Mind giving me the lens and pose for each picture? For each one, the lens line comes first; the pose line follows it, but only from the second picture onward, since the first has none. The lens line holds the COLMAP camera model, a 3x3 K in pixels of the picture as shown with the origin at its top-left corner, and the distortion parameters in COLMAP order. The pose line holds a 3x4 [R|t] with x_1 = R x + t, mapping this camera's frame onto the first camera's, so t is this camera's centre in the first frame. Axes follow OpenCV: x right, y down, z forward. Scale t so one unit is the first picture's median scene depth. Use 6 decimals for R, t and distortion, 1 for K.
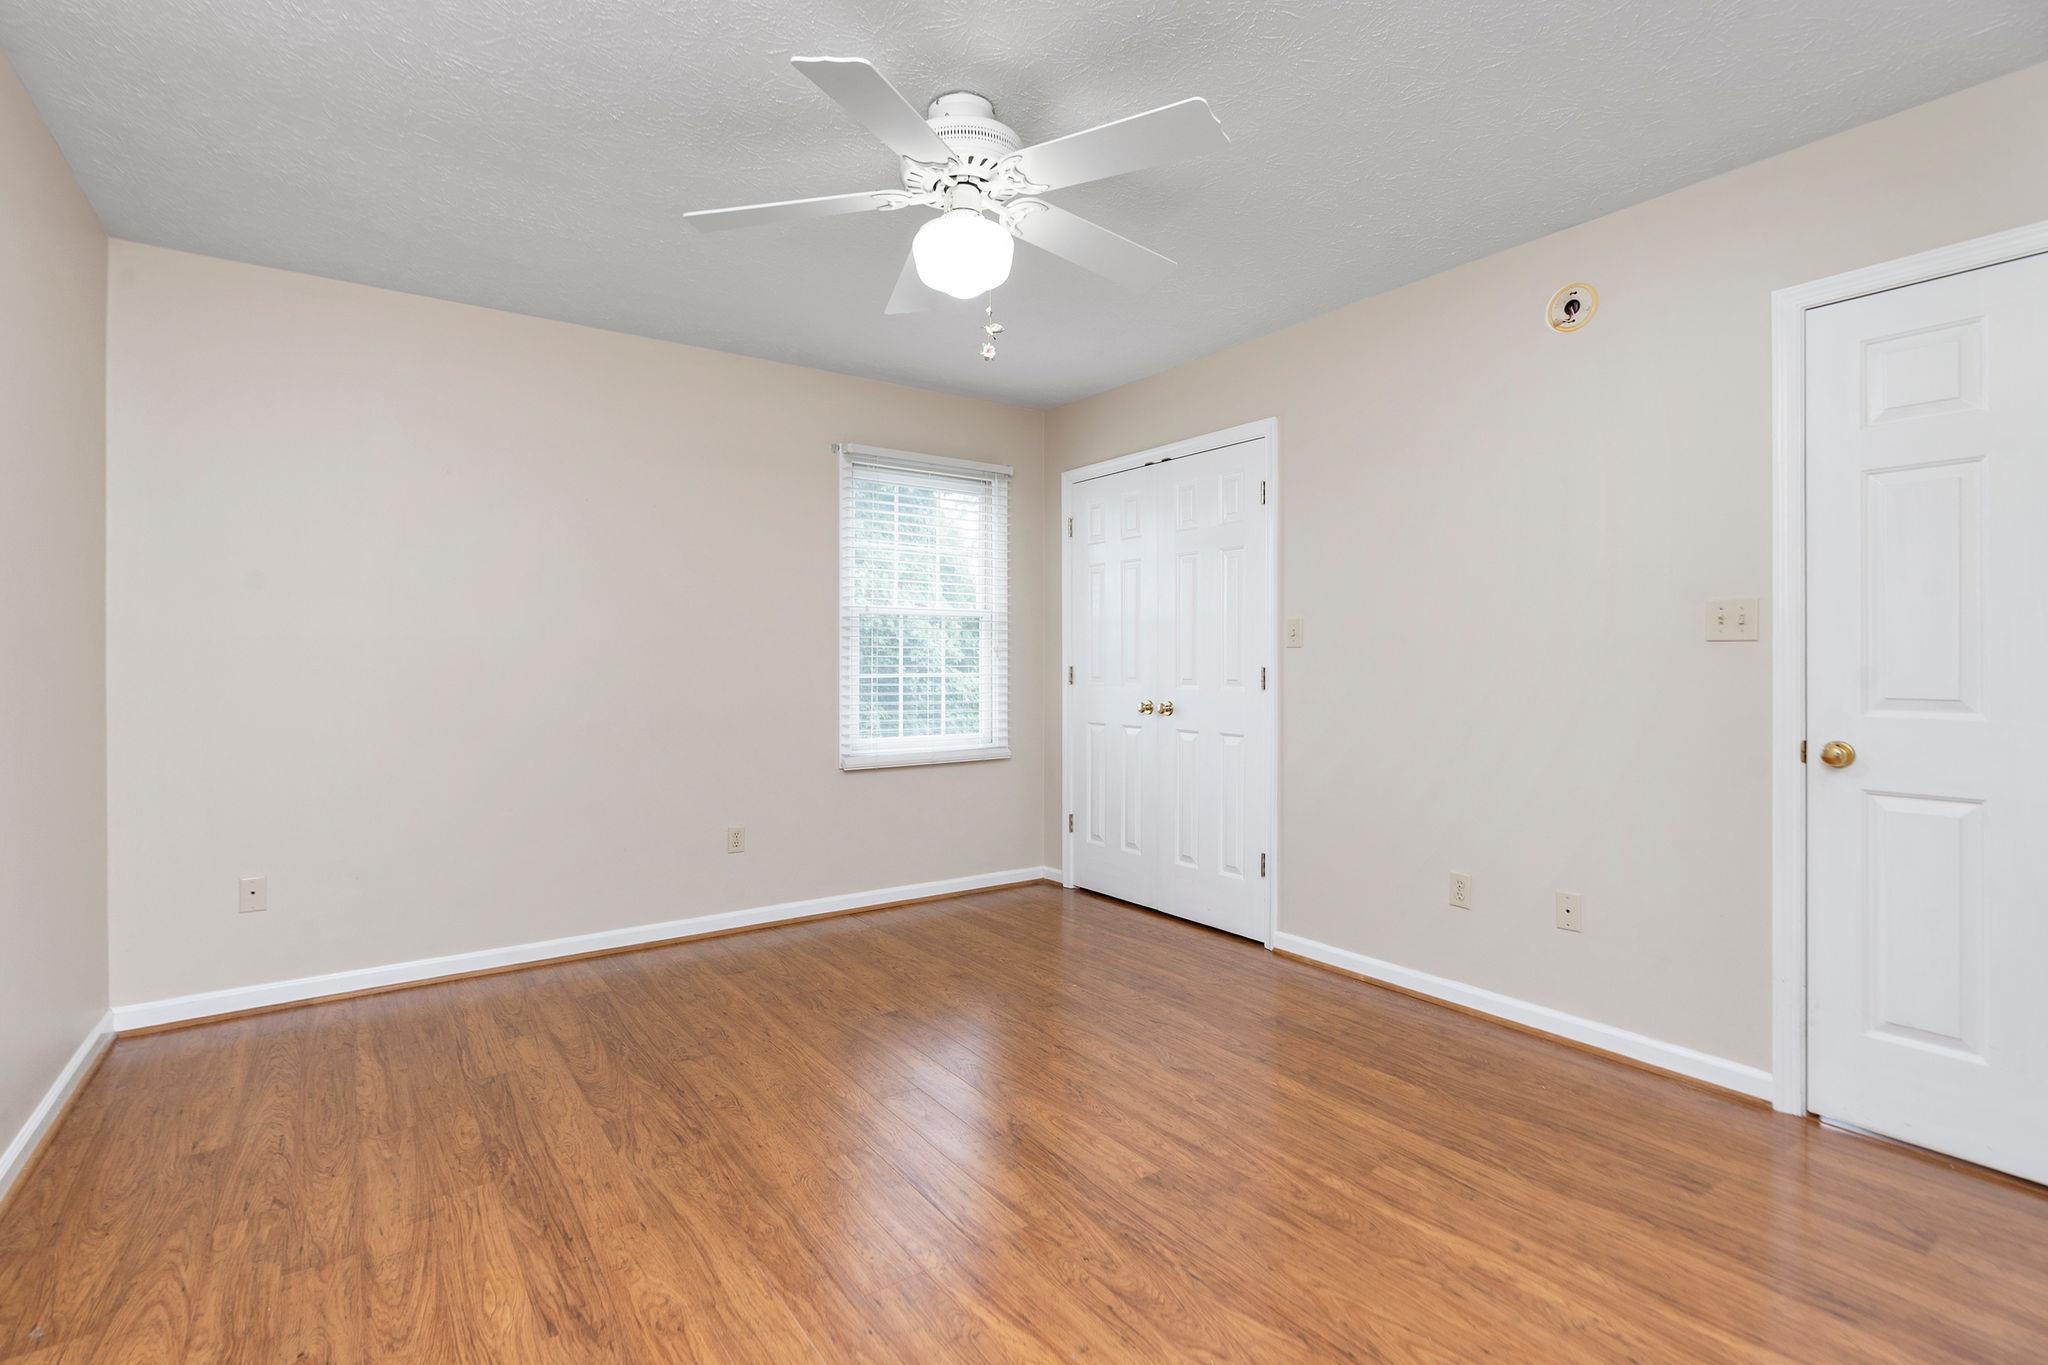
lens RADIAL K [[935.2, 0, 1010.6], [0, 935.2, 697.5], [0, 0, 1]] dist [-0.002709, -0.000307]
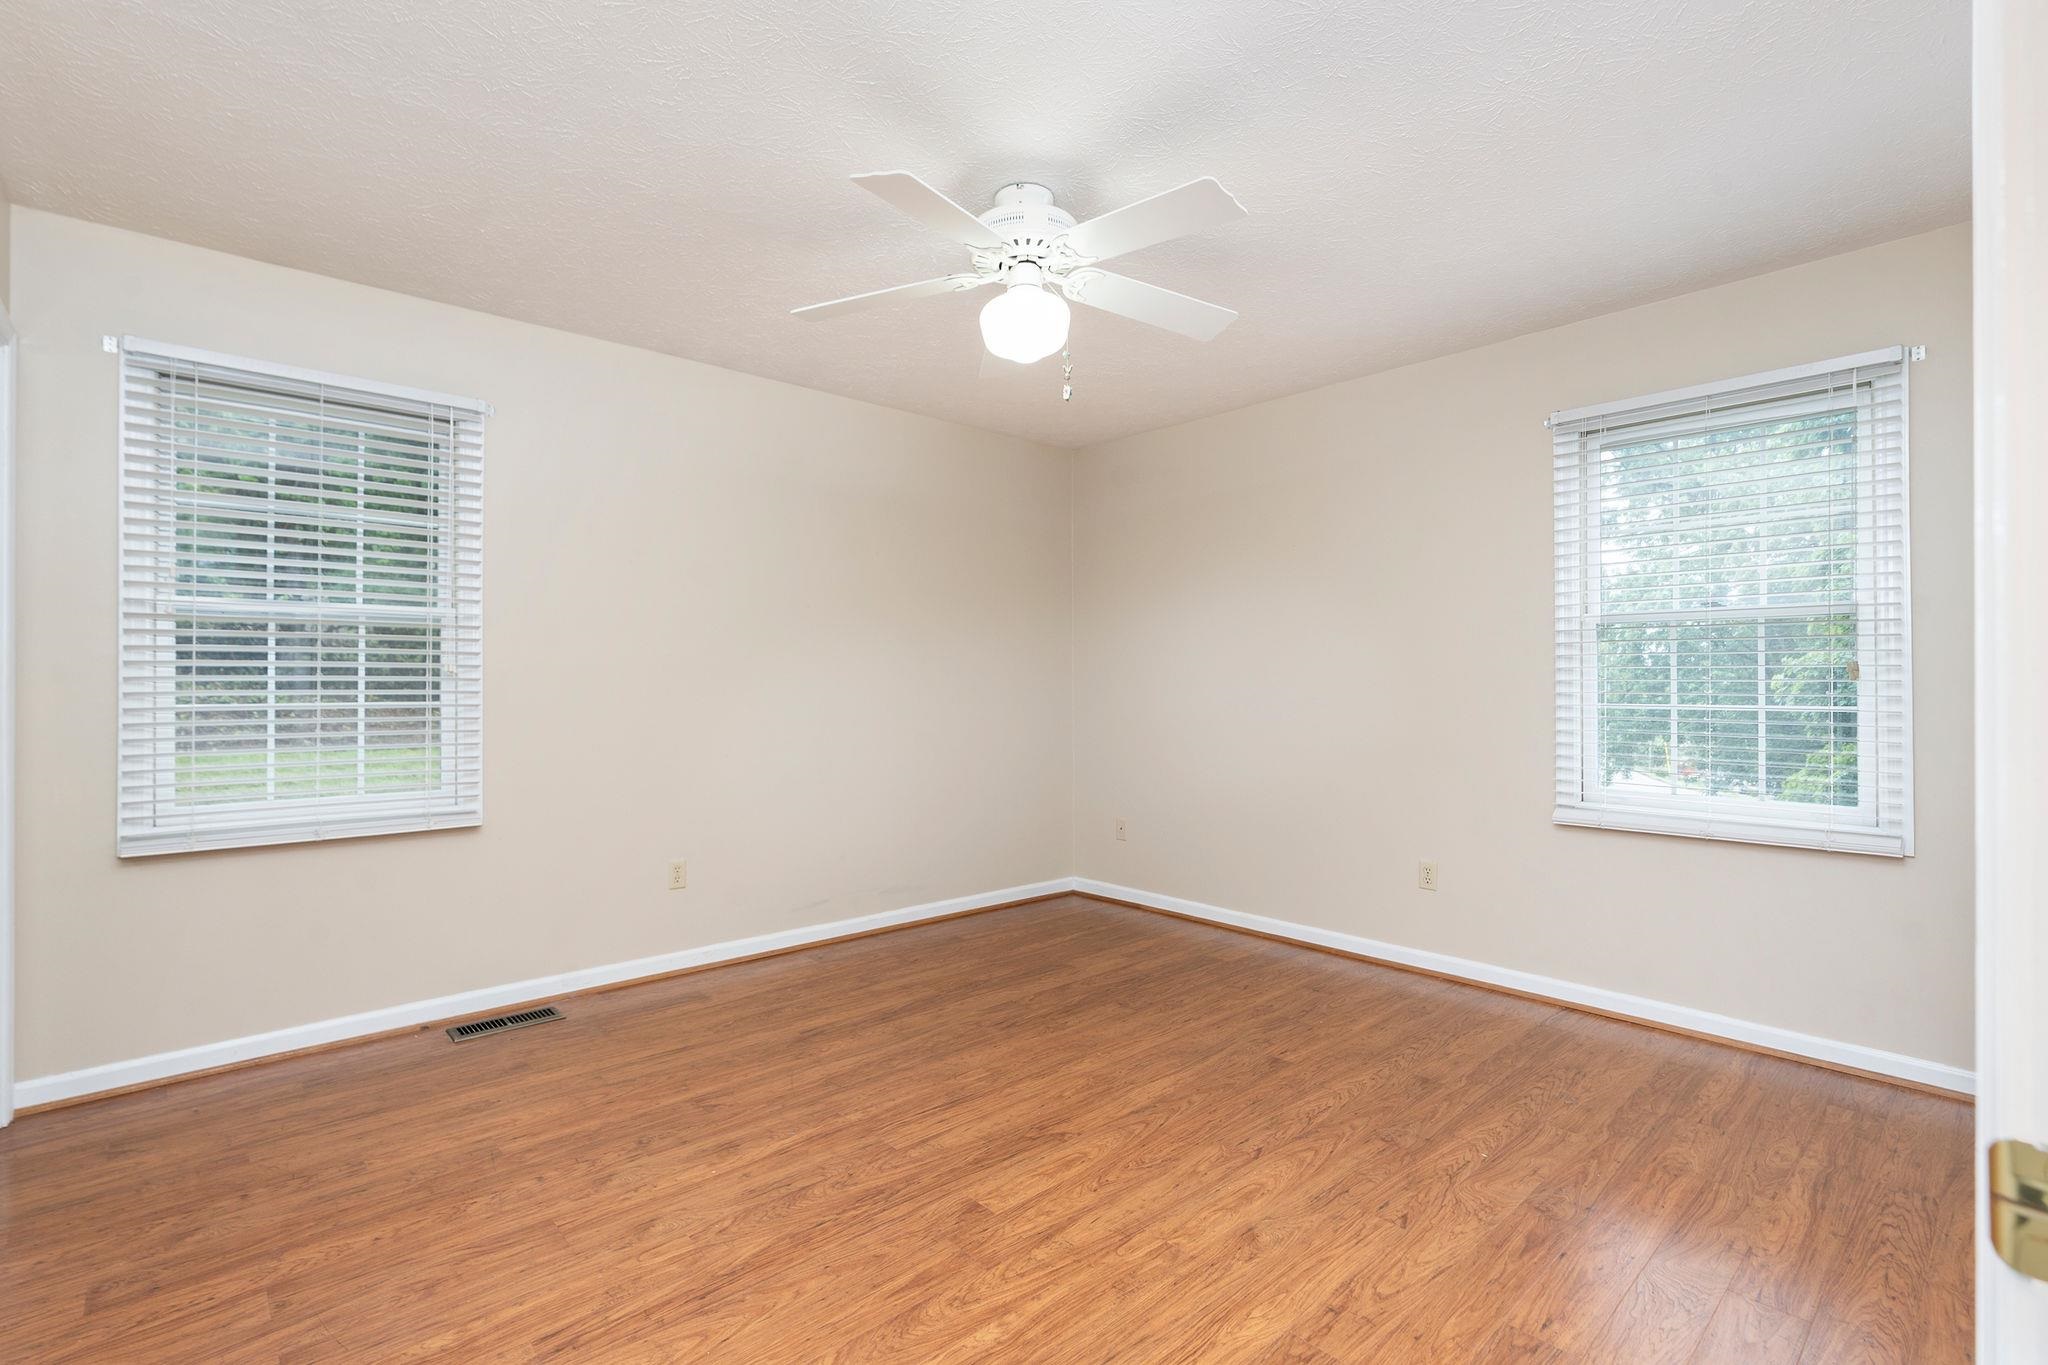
lens RADIAL K [[935.2, 0, 1010.6], [0, 935.2, 697.5], [0, 0, 1]] dist [-0.002709, -0.000307]
pose [[0.119807, 0.011659, -0.992729, 1.045370], [-0.037821, 0.999259, 0.007171, -0.029996], [0.992077, 0.036687, 0.120159, 0.829757]]
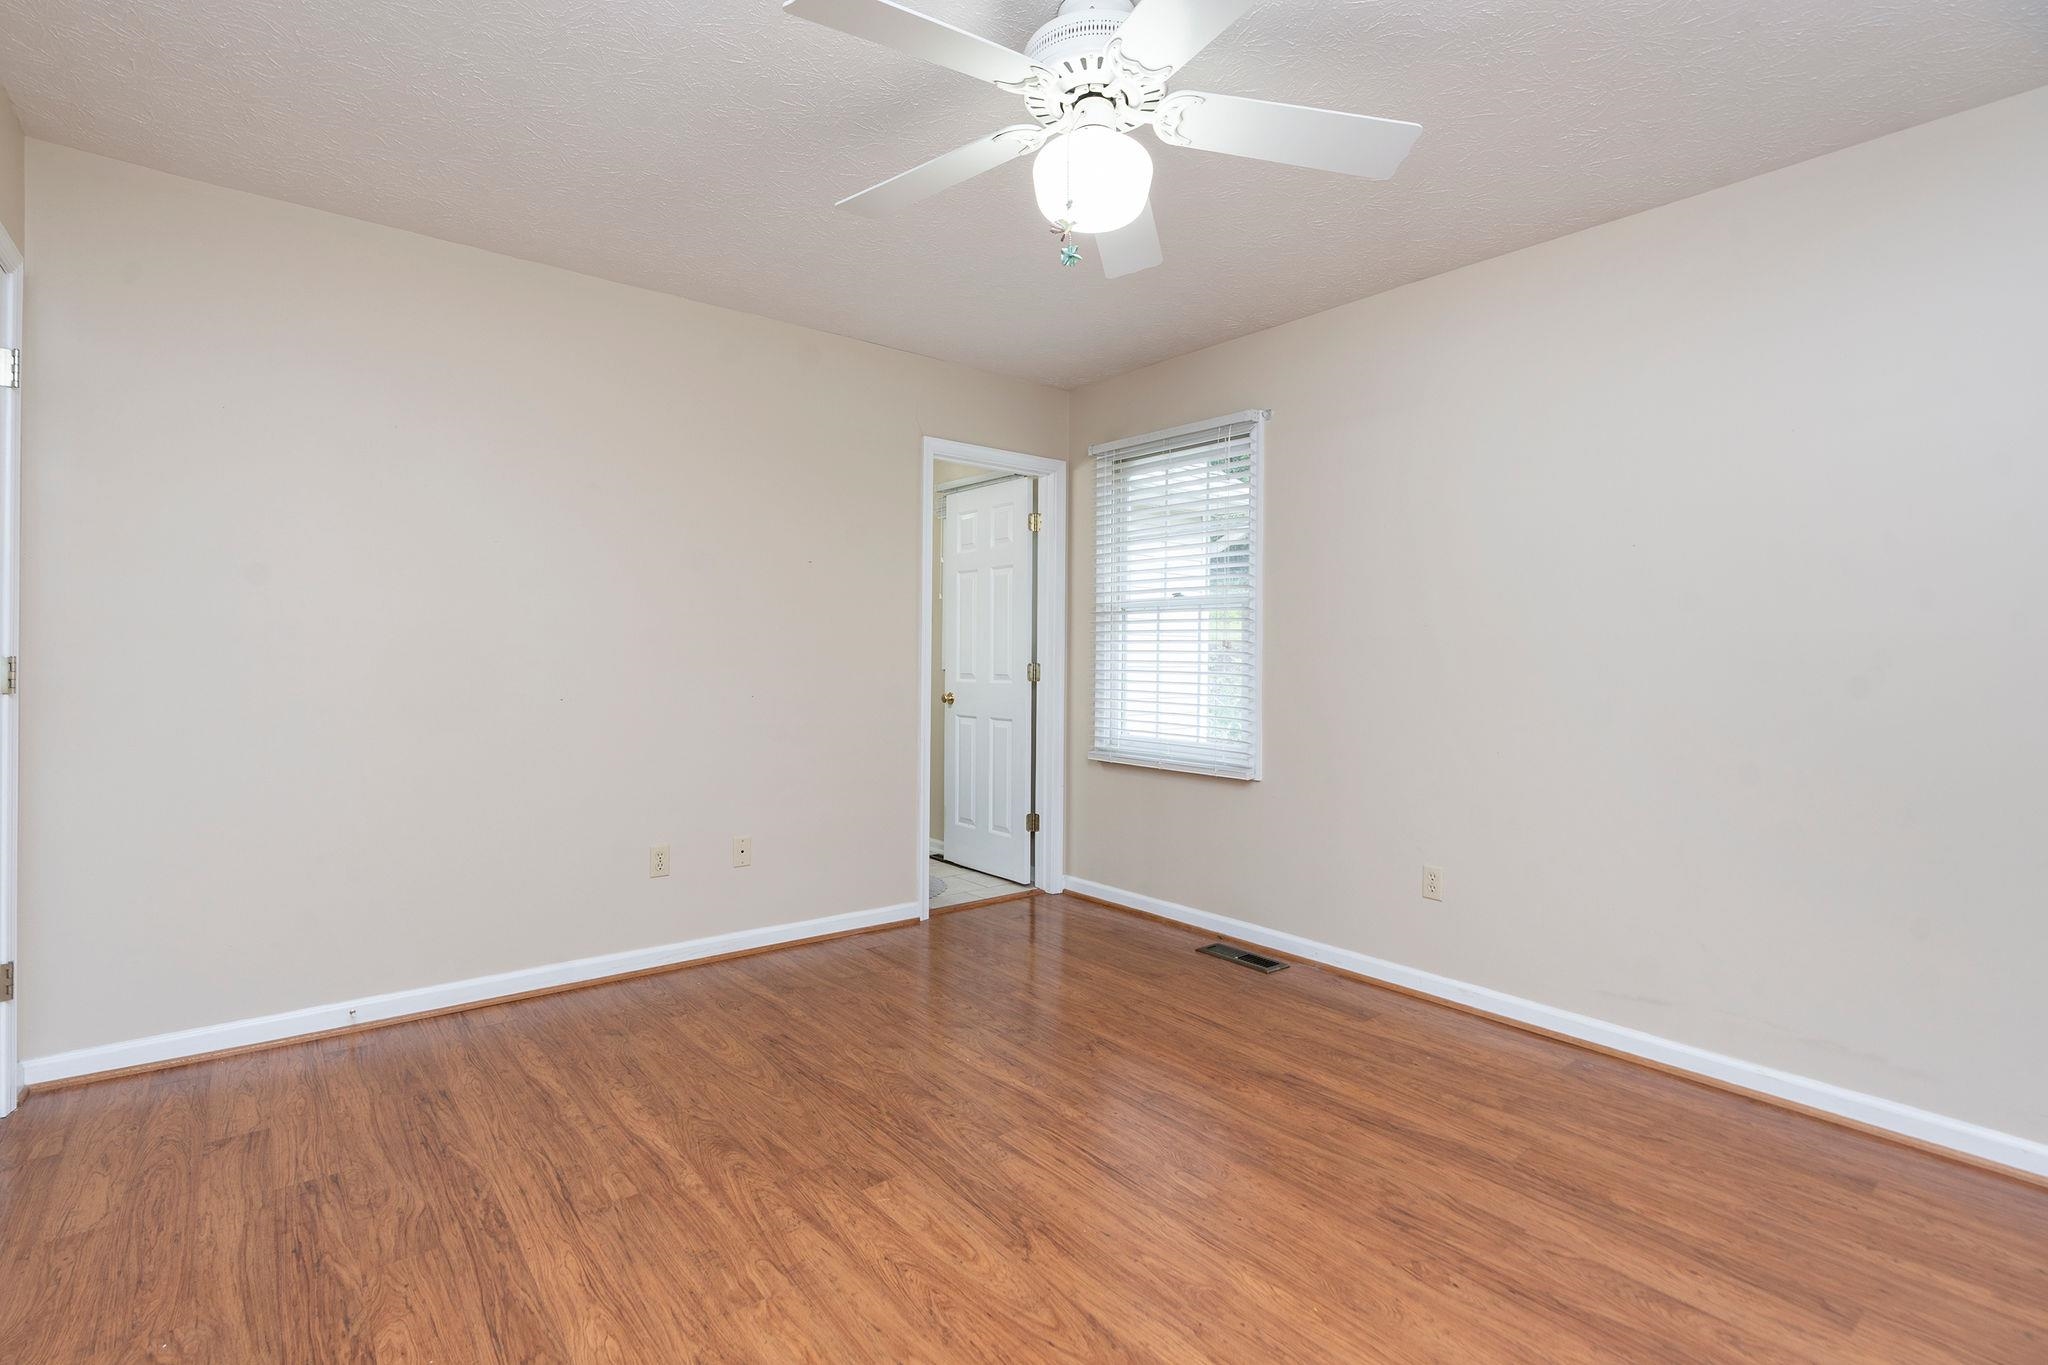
lens RADIAL K [[954.6, 0, 1003.3], [0, 954.6, 699.4], [0, 0, 1]] dist [-0.002838, 0.000755]
pose [[-0.998342, -0.009934, -0.056697, 0.073003], [-0.014684, 0.996359, 0.083978, -0.070477], [0.055656, 0.084671, -0.994853, 1.818850]]
